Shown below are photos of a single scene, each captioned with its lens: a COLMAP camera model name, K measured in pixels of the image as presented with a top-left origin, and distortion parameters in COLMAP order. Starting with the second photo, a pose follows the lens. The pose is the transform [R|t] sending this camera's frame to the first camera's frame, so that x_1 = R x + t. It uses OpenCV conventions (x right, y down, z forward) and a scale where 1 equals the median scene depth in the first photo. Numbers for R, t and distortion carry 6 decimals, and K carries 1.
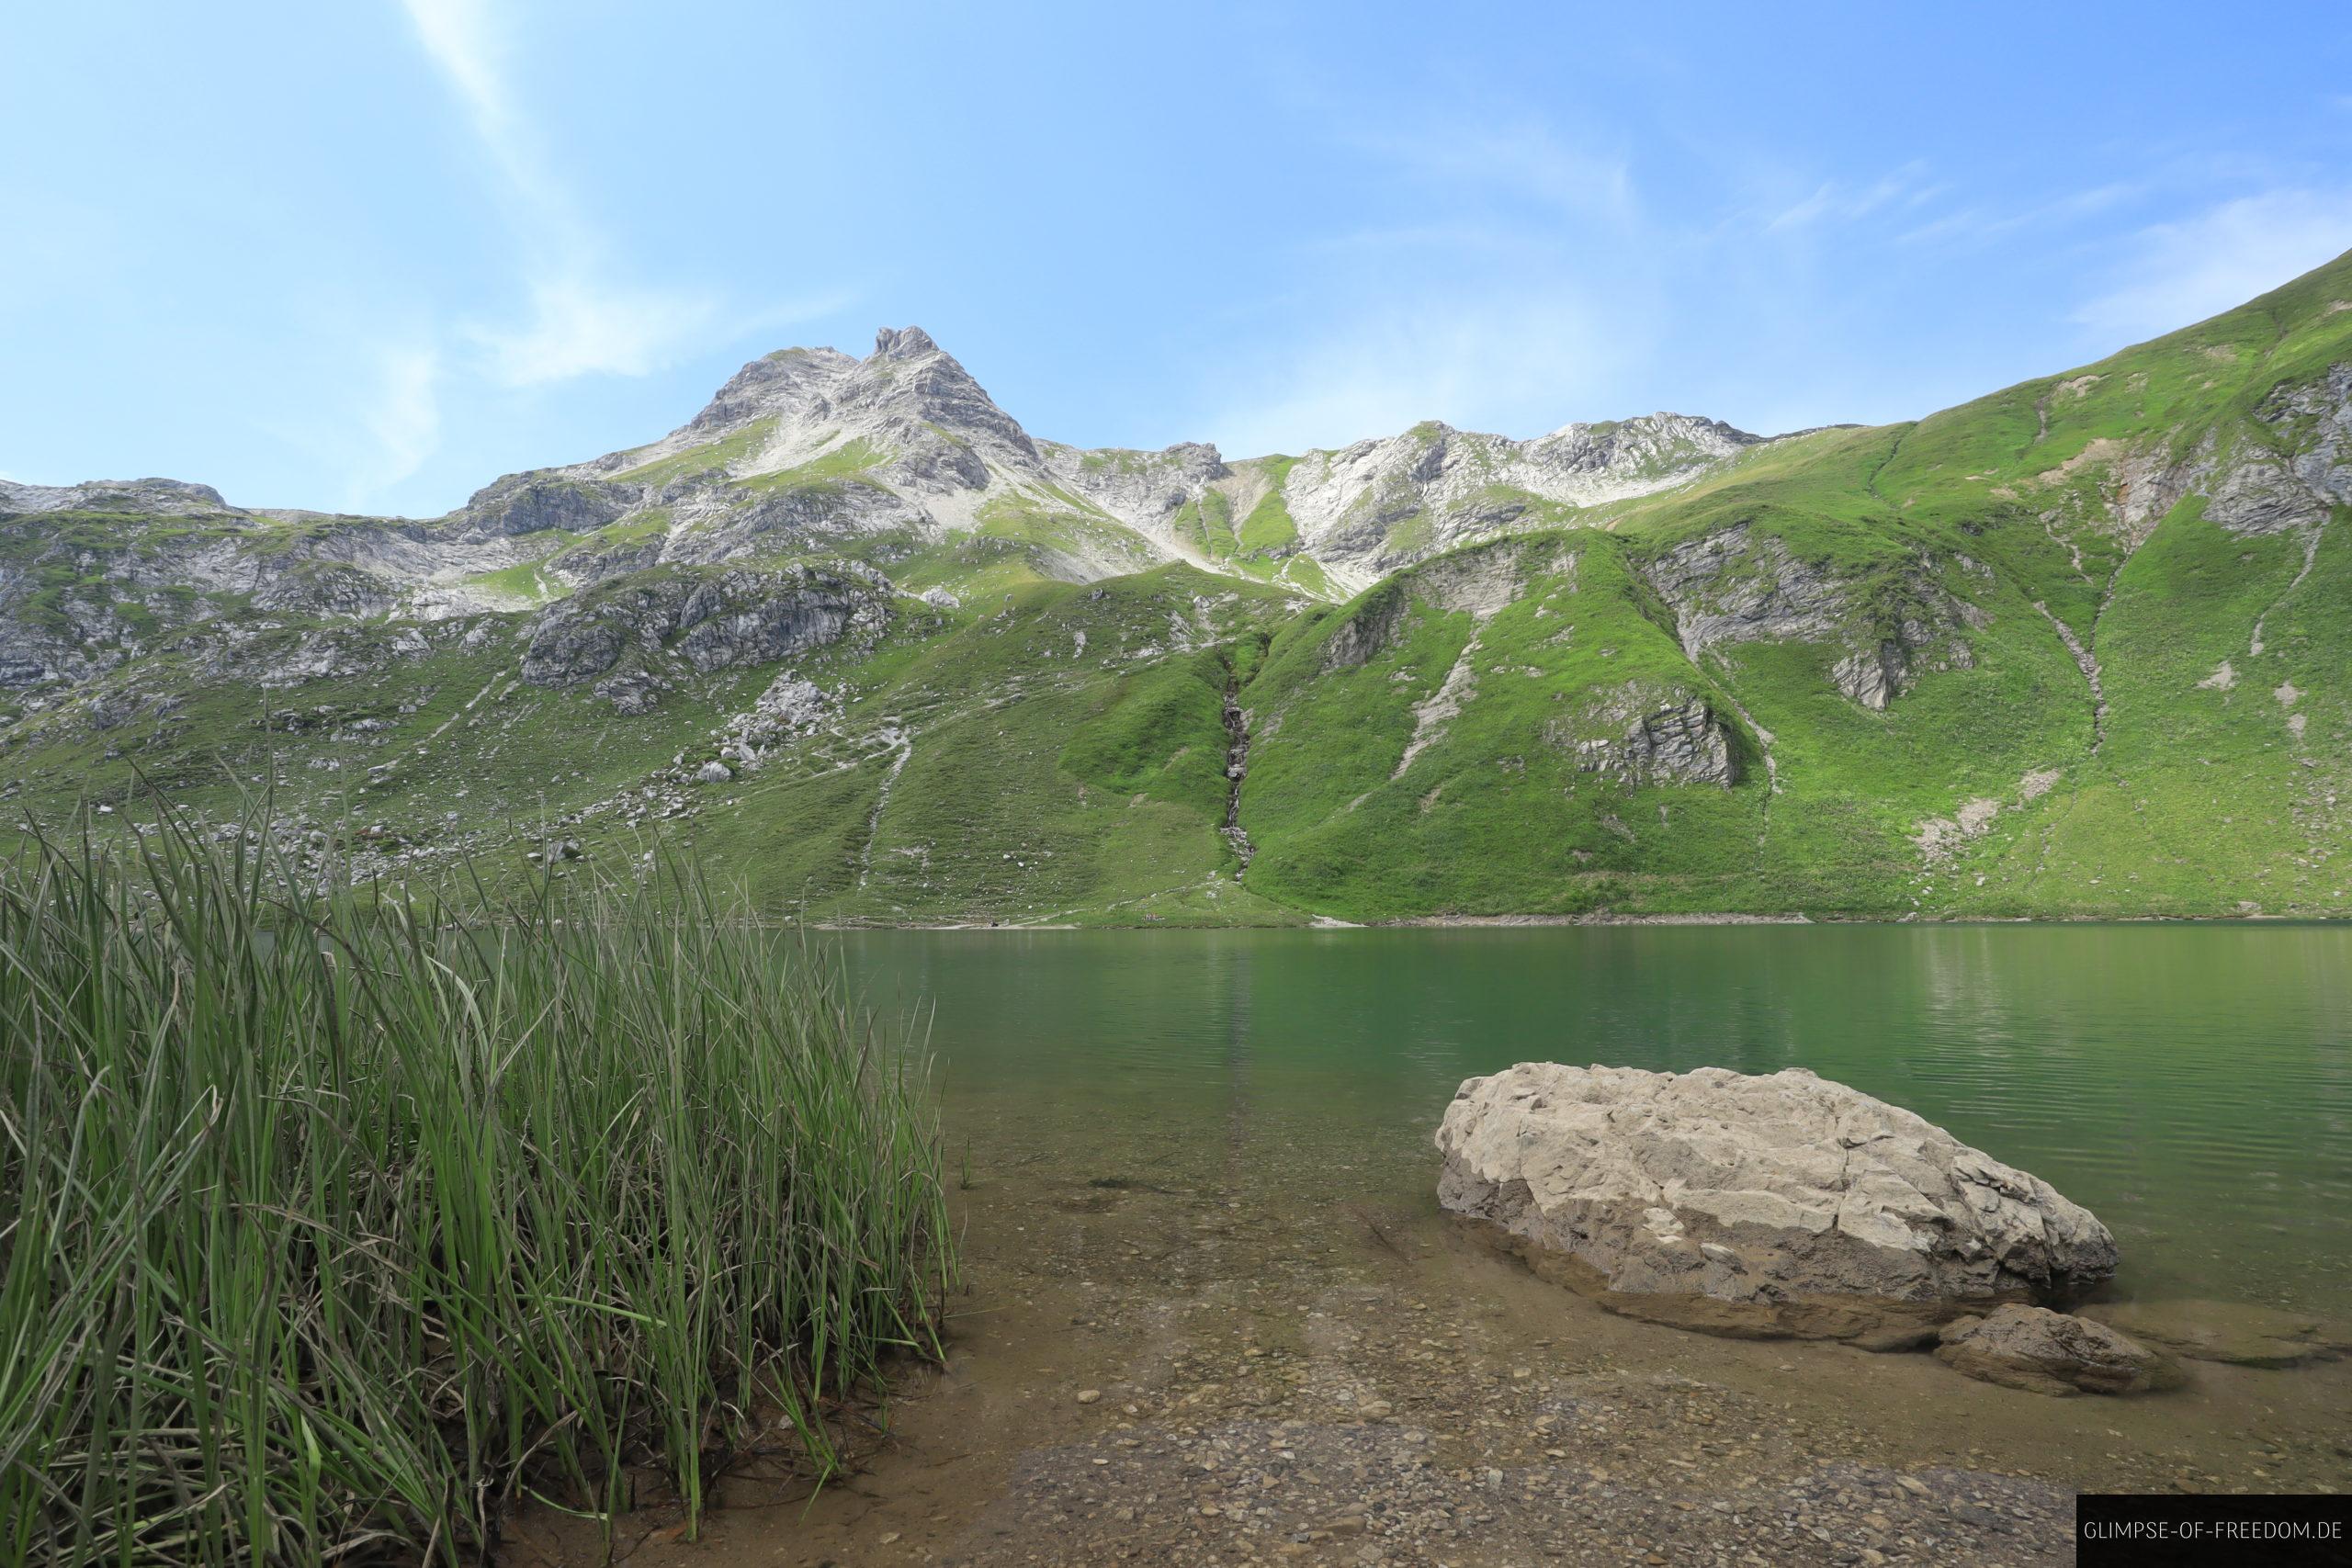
lens RADIAL K [[1233.8, 0, 1192.1], [0, 1233.8, 783.6], [0, 0, 1]] dist [-0.042054, 0.016896]
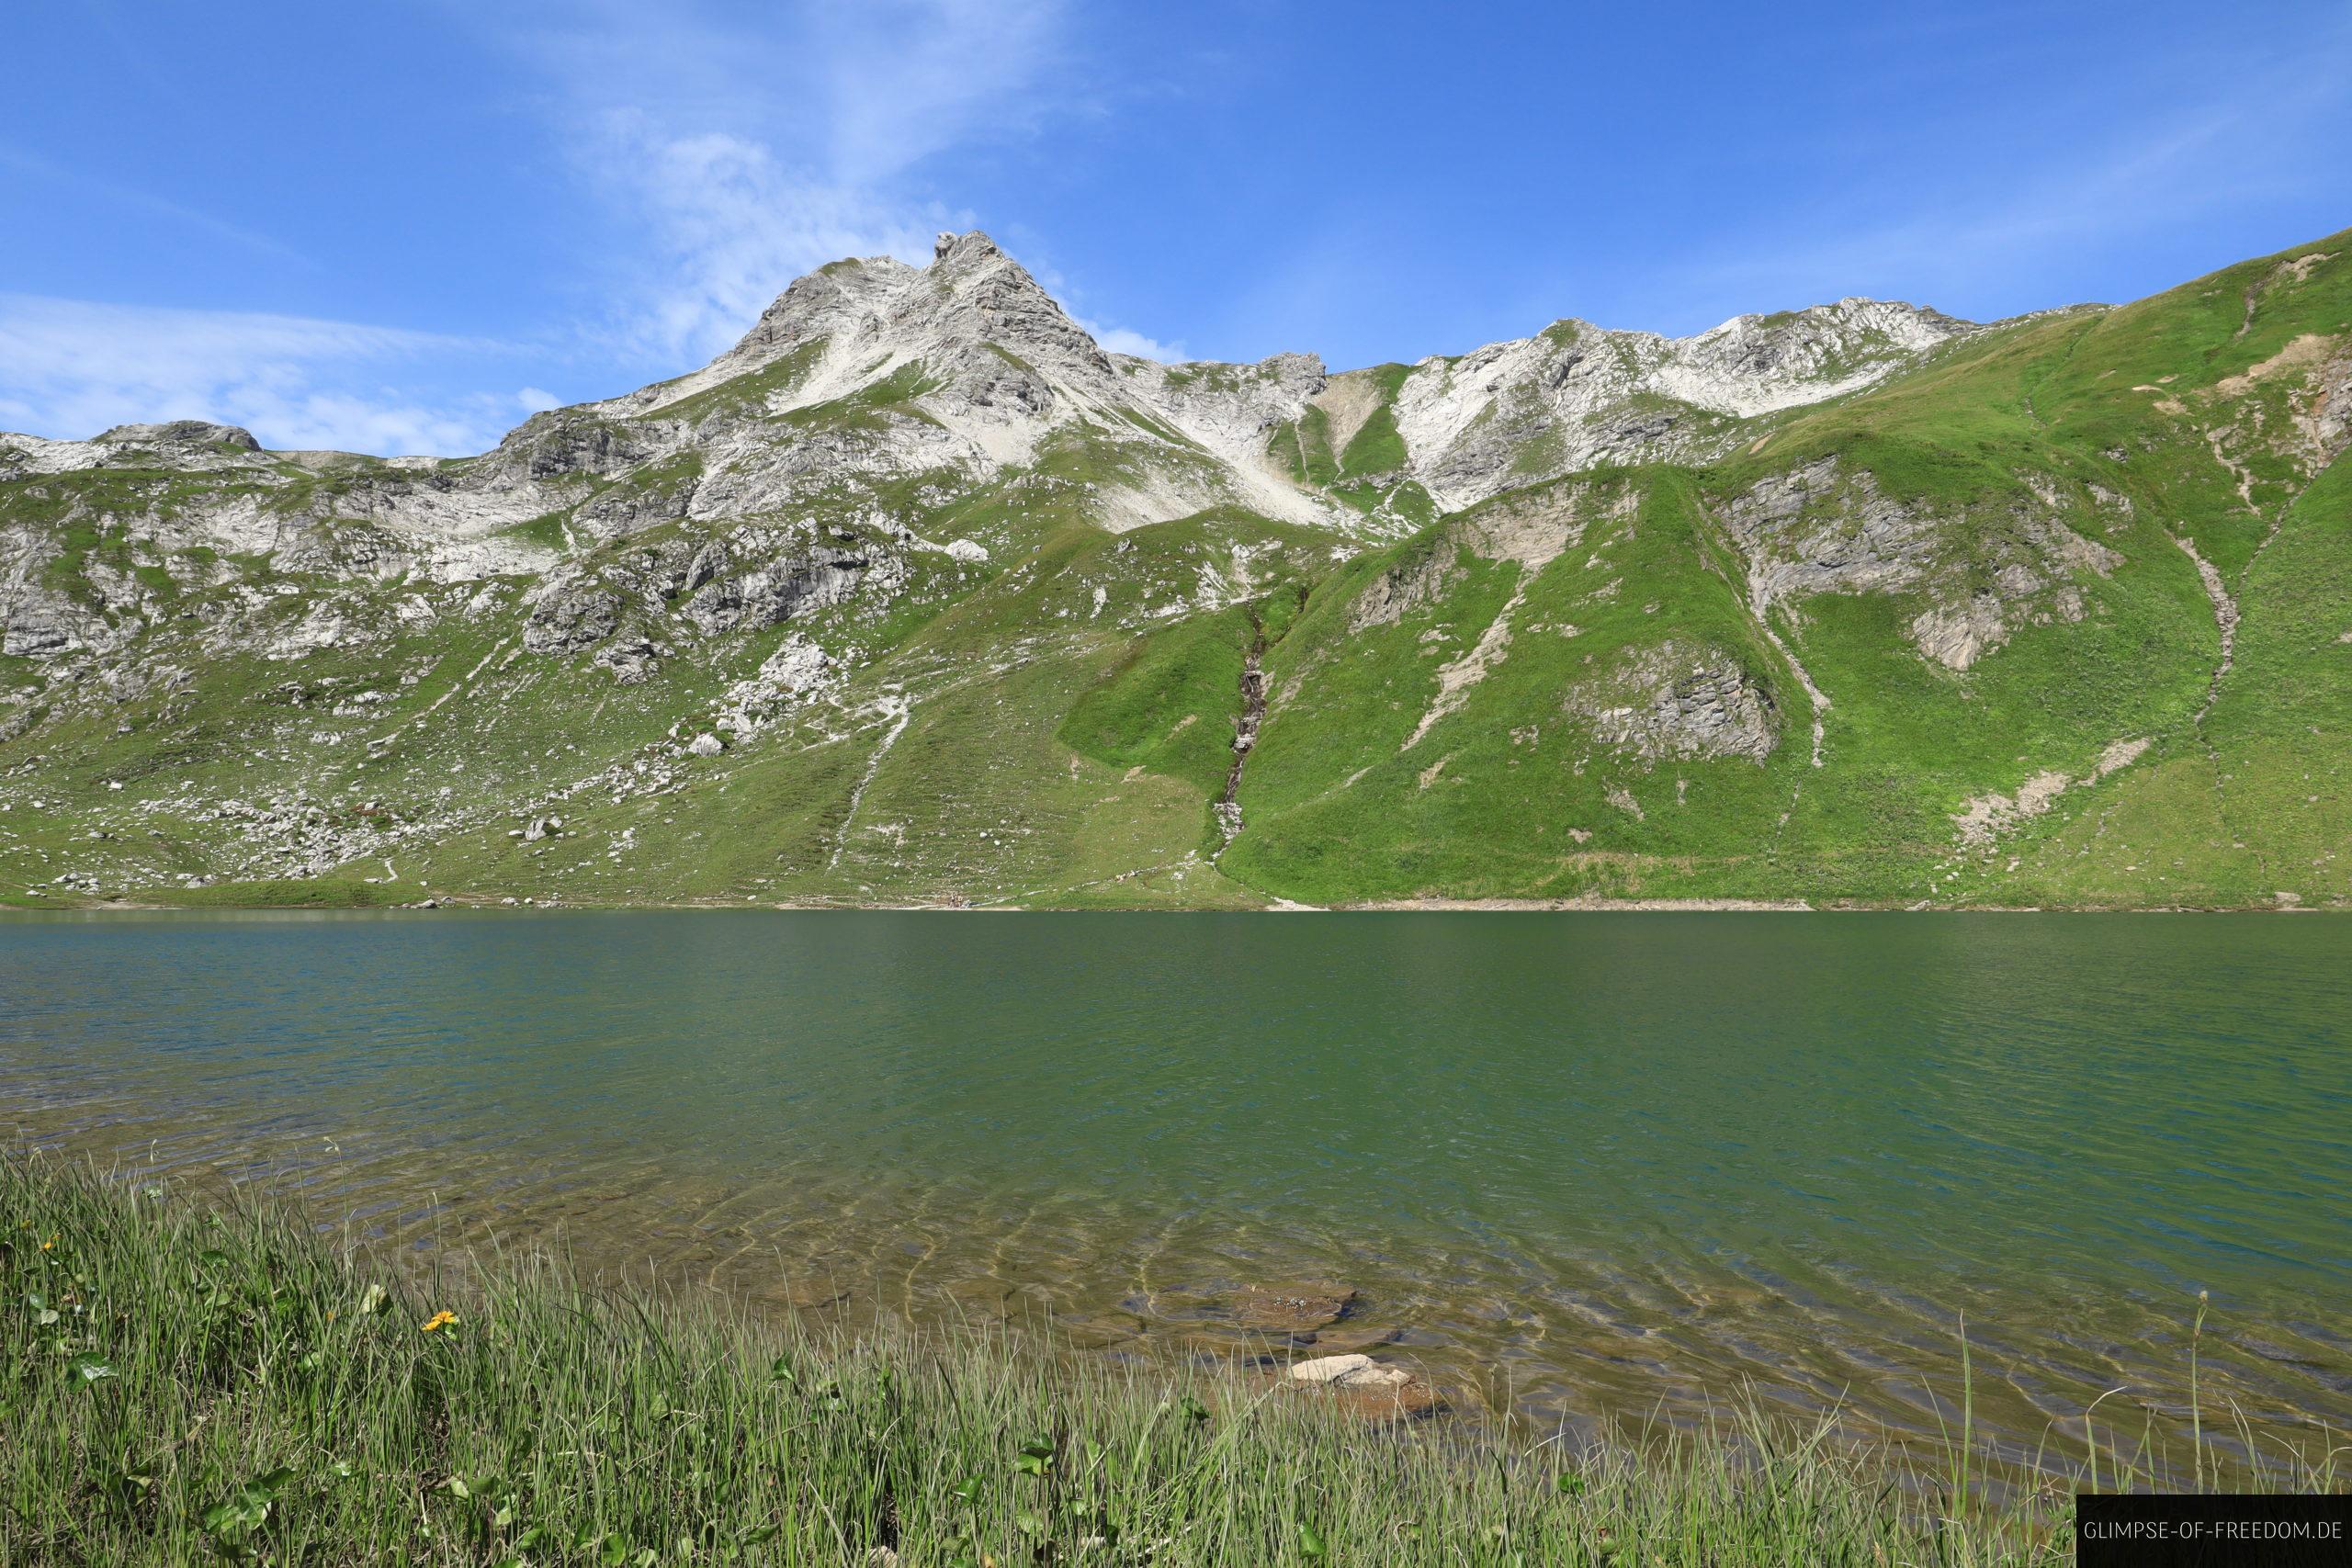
lens RADIAL K [[1426.4, 0, 1190.4], [0, 1426.4, 784.0], [0, 0, 1]] dist [-0.037391, 0.028795]
pose [[0.994969, -0.001952, -0.100163, 0.087517], [0.005160, 0.999481, 0.031783, -0.010451], [0.100049, -0.032140, 0.994463, -0.065055]]
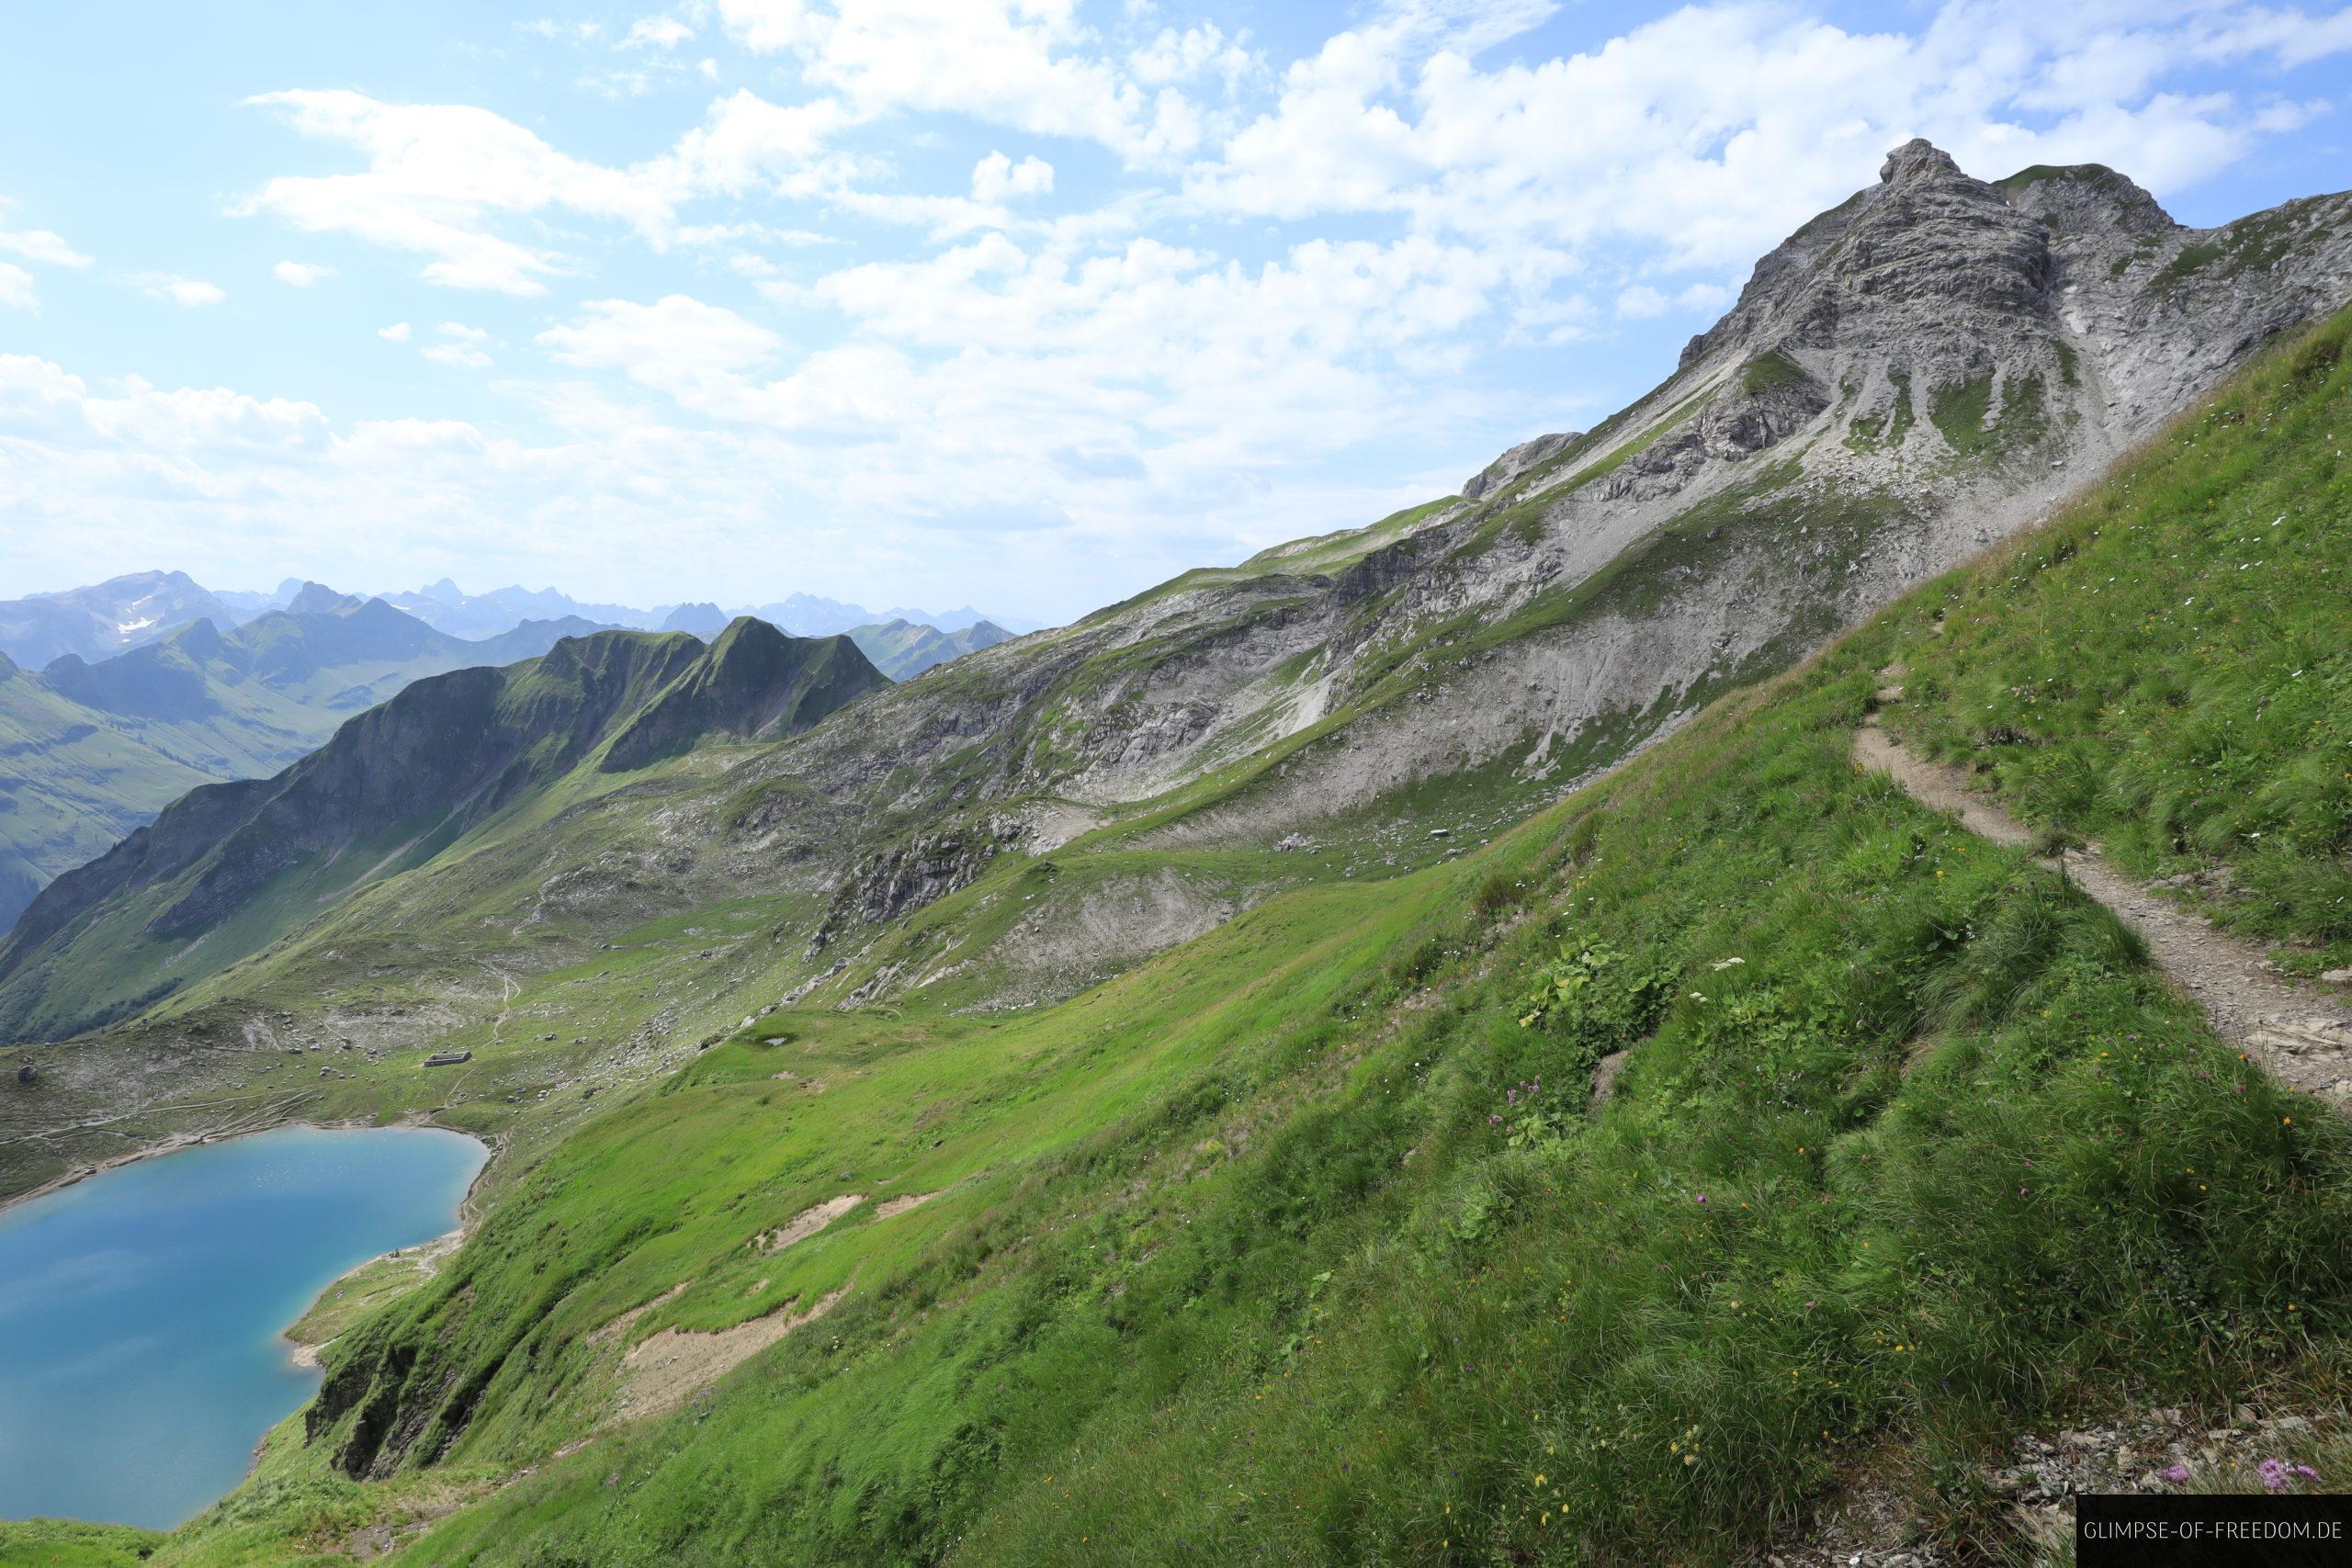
lens RADIAL K [[1197.0, 0, 1189.3], [0, 1197.0, 787.4], [0, 0, 1]] dist [-0.036810, 0.009558]
pose [[0.228059, 0.130144, -0.964910, 1.092373], [0.108149, 0.981508, 0.157944, -0.459094], [0.967622, -0.140375, 0.209767, 1.163718]]
